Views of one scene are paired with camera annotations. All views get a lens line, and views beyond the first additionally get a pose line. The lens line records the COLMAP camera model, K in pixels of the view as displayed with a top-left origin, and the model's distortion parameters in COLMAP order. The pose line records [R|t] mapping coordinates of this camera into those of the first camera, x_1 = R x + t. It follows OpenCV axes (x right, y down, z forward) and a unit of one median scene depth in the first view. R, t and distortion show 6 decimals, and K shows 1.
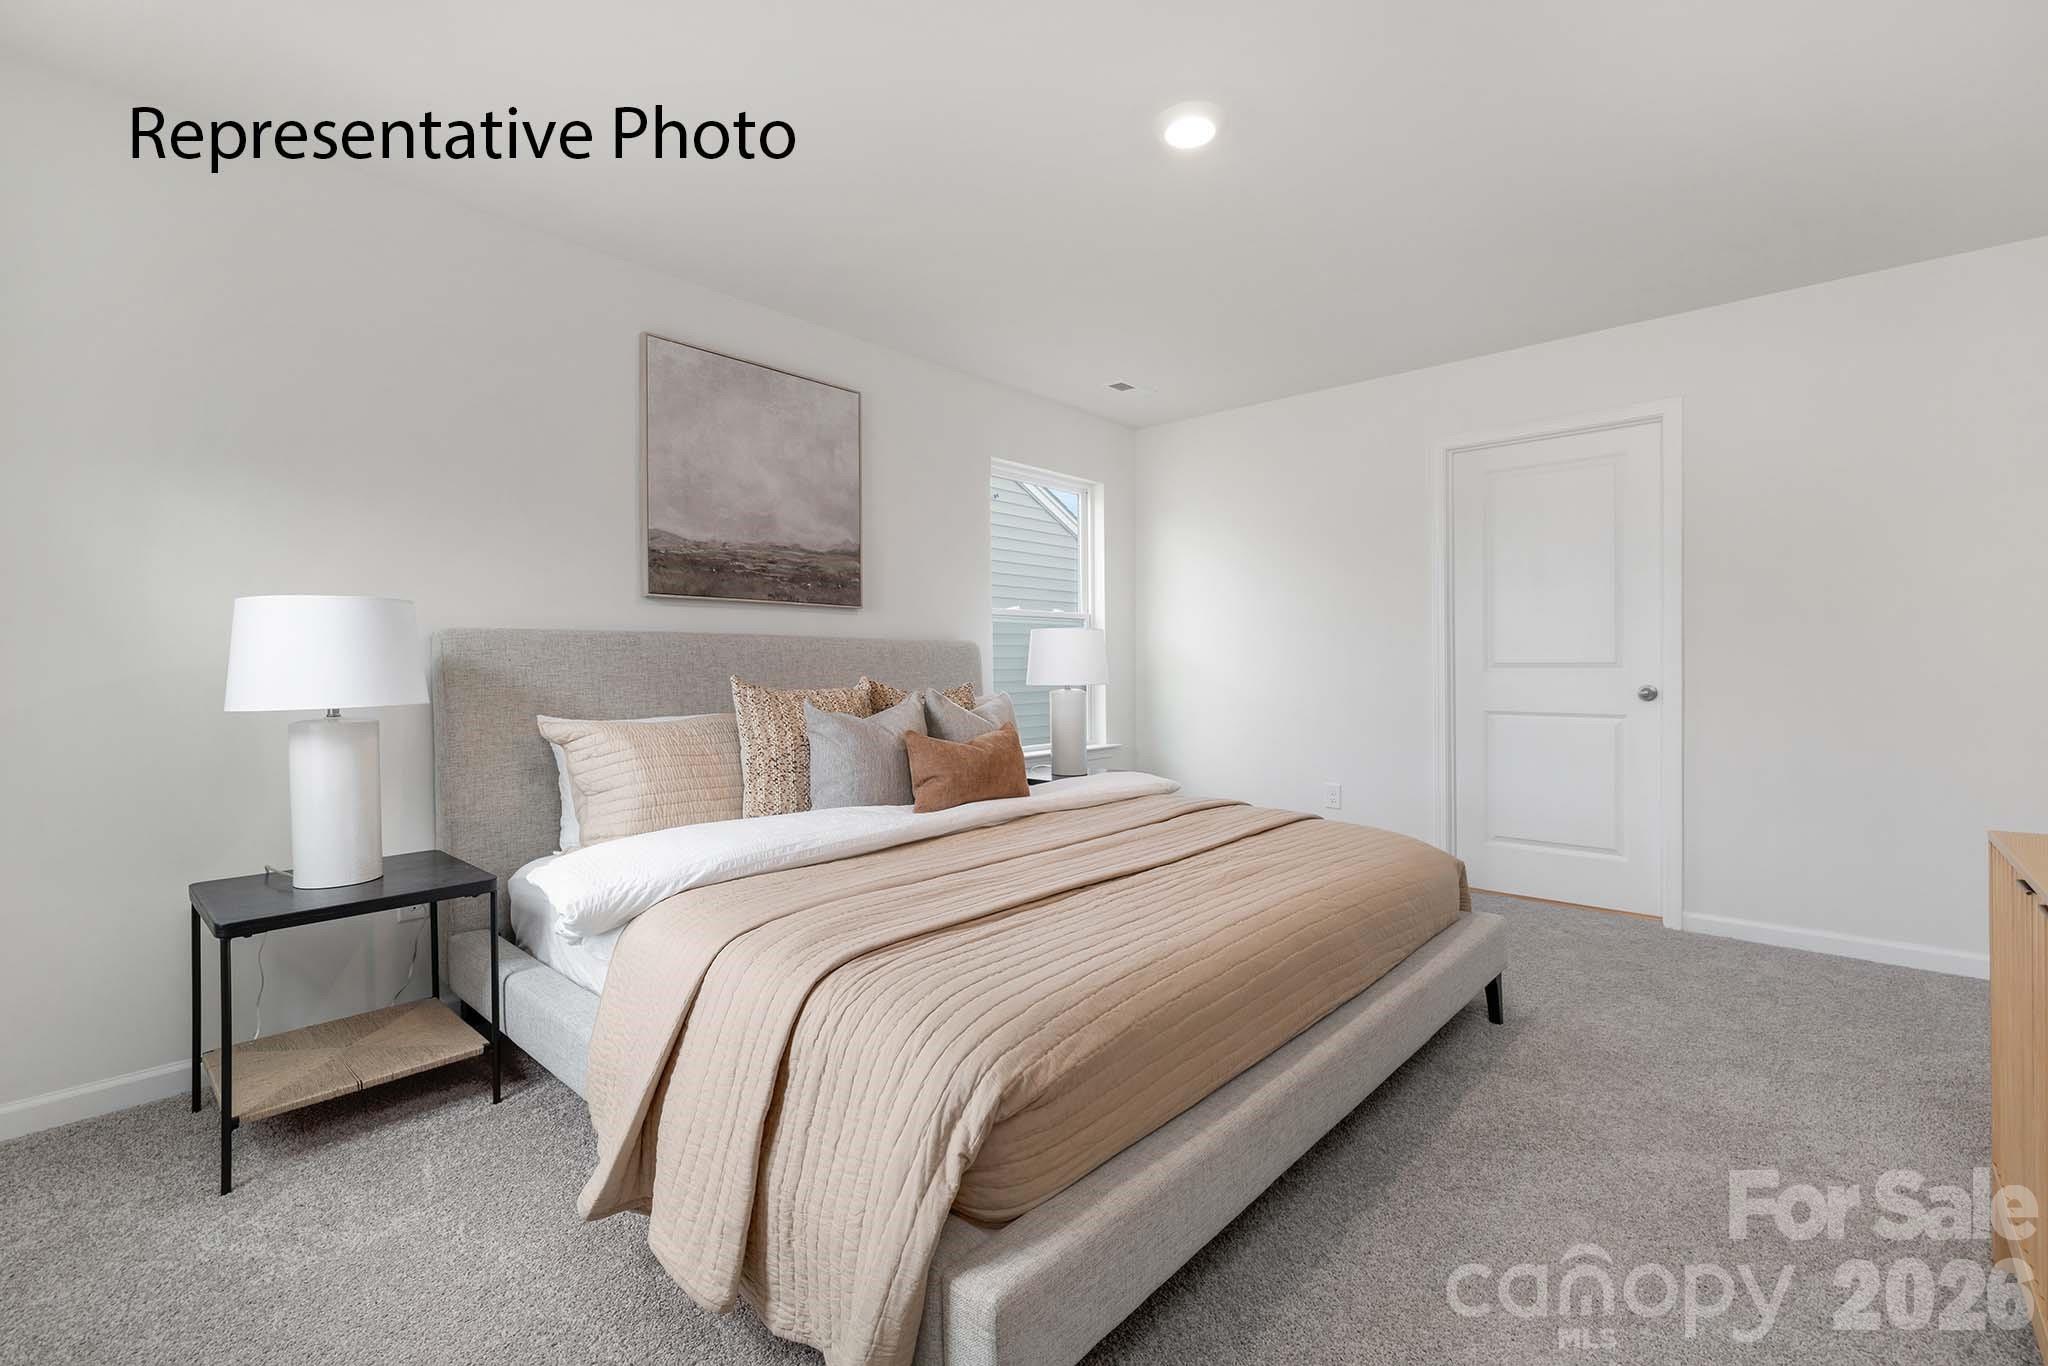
lens RADIAL K [[874.8, 0, 1020.4], [0, 874.8, 675.5], [0, 0, 1]] dist [-0.001156, 0.000031]
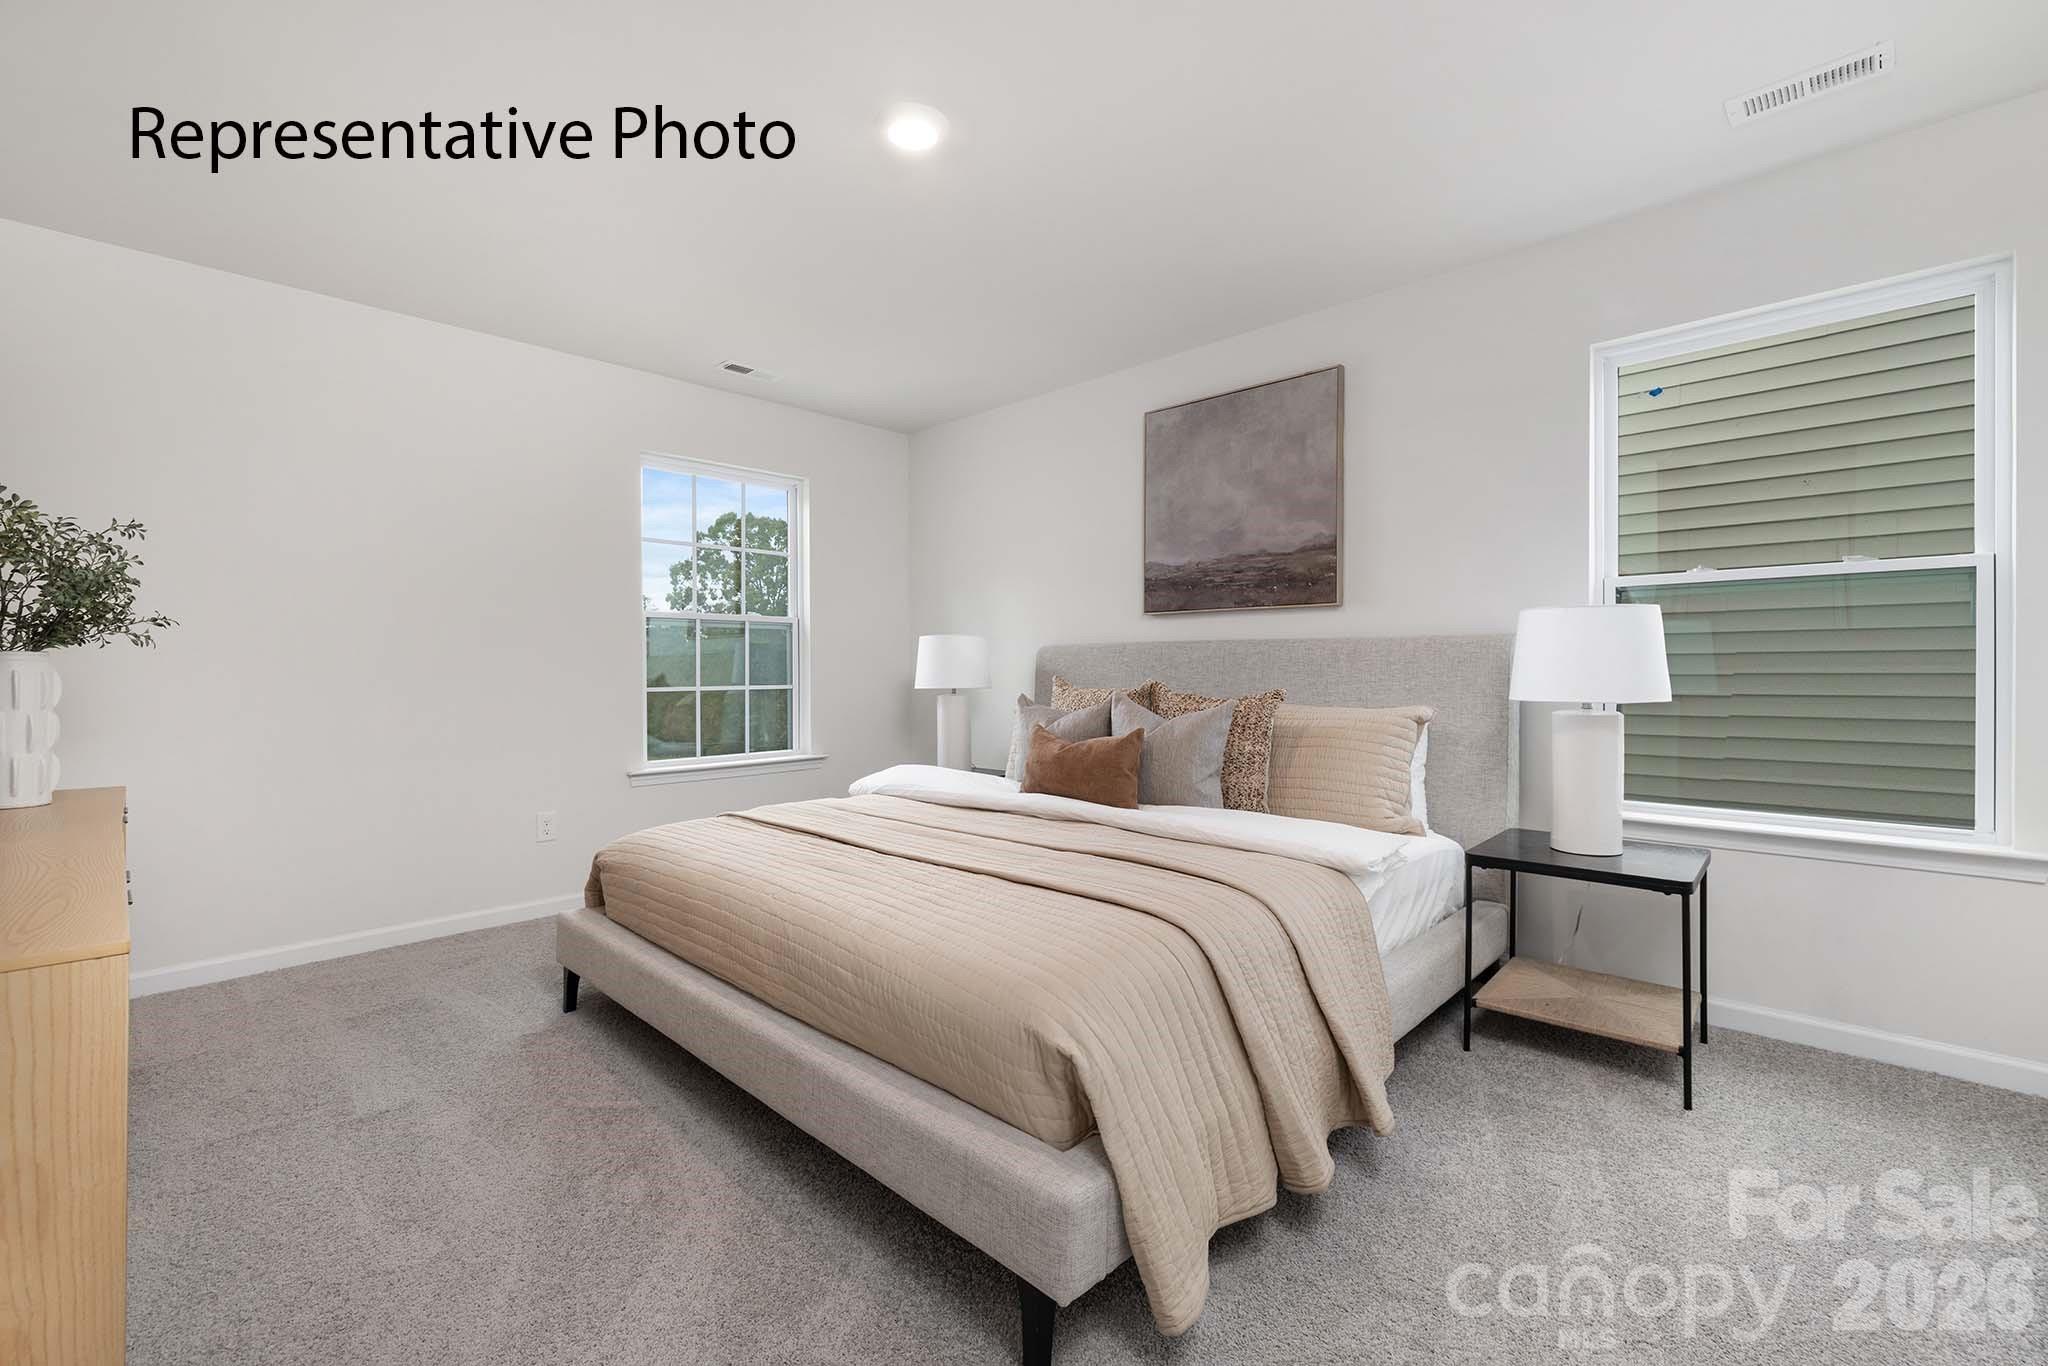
lens RADIAL K [[874.8, 0, 1020.4], [0, 874.8, 675.5], [0, 0, 1]] dist [-0.001156, 0.000031]
pose [[-0.029372, 0.007324, -0.999542, 0.795311], [-0.014624, 0.999863, 0.007756, -0.007042], [0.999462, 0.014845, -0.029261, 0.767628]]
